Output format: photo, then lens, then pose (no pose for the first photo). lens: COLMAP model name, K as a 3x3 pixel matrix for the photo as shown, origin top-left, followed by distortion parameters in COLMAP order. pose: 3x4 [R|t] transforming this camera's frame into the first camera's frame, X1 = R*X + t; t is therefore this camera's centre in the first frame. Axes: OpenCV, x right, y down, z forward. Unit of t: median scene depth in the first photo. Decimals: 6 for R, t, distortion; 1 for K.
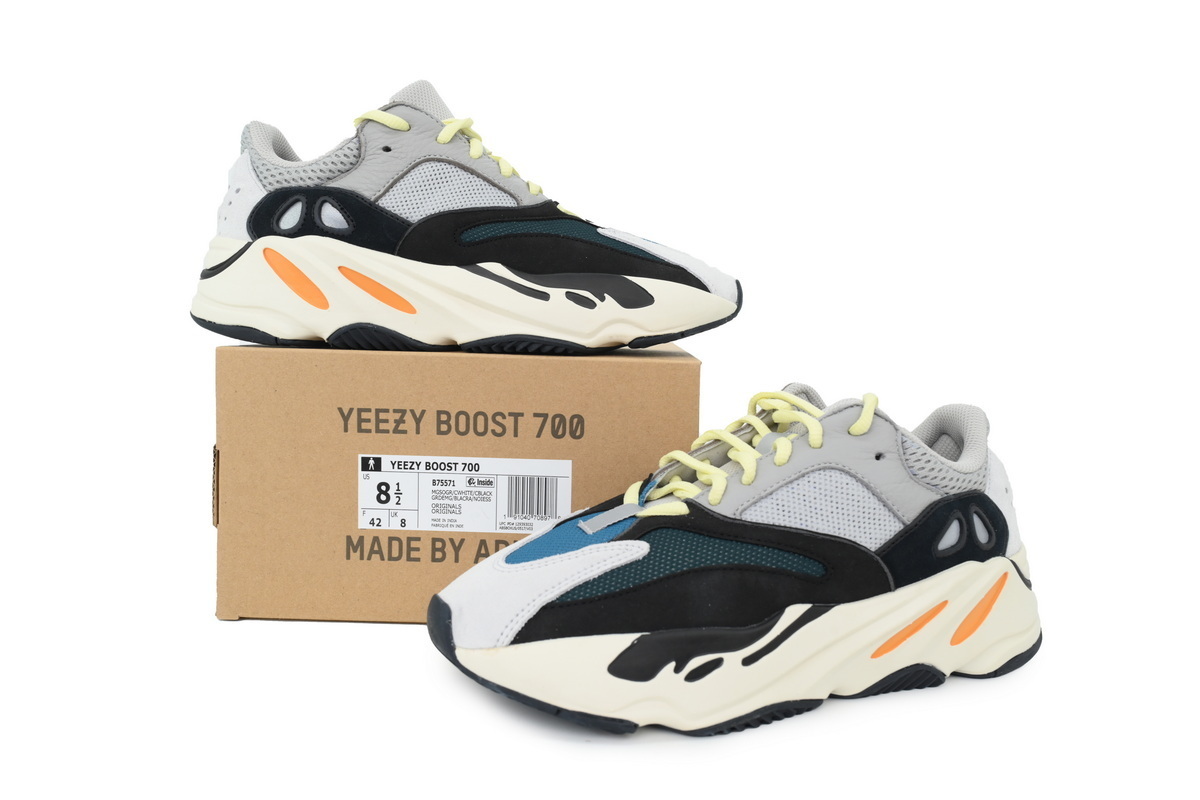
lens RADIAL K [[844.3, 0, 600.0], [0, 844.3, 400.0], [0, 0, 1]] dist [0.005155, 0.001011]
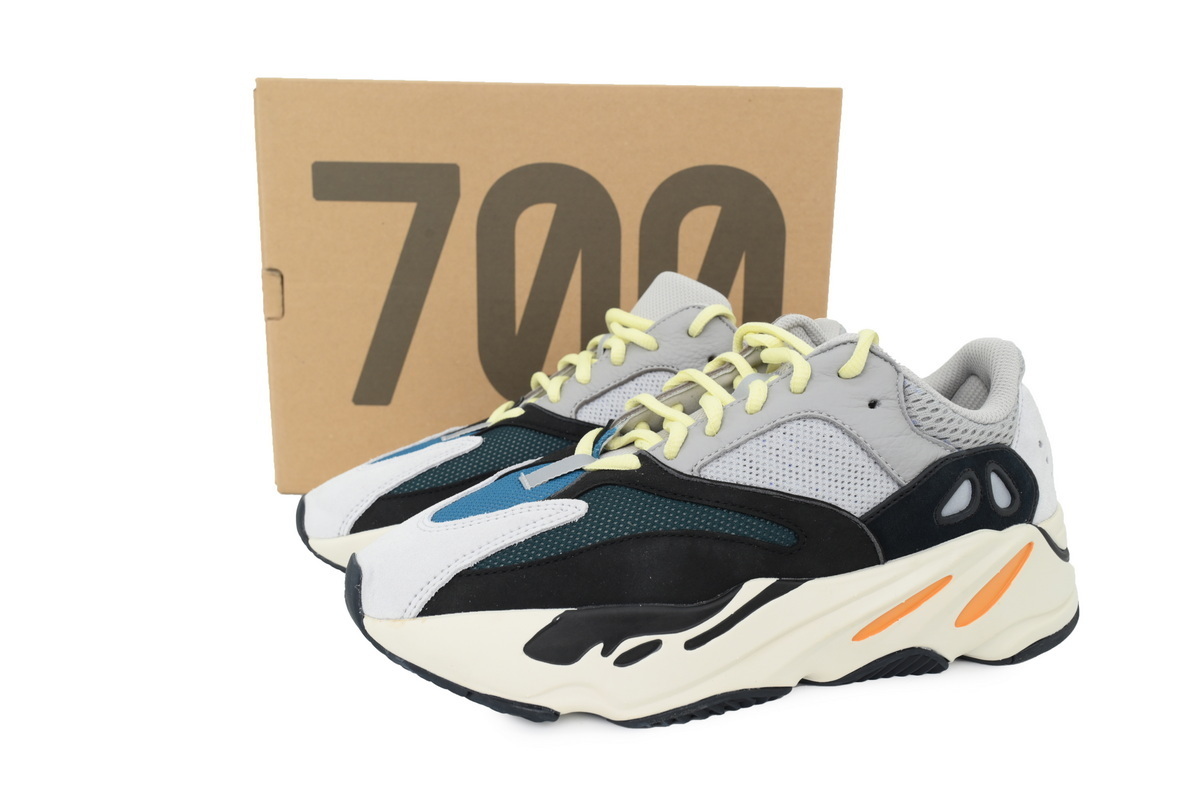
lens RADIAL K [[844.3, 0, 600.0], [0, 844.3, 400.0], [0, 0, 1]] dist [0.005155, 0.001011]
pose [[0.995033, 0.009028, -0.099132, 0.149412], [-0.000785, 0.996559, 0.082877, -0.005936], [0.099539, -0.082387, 0.991617, 0.151636]]
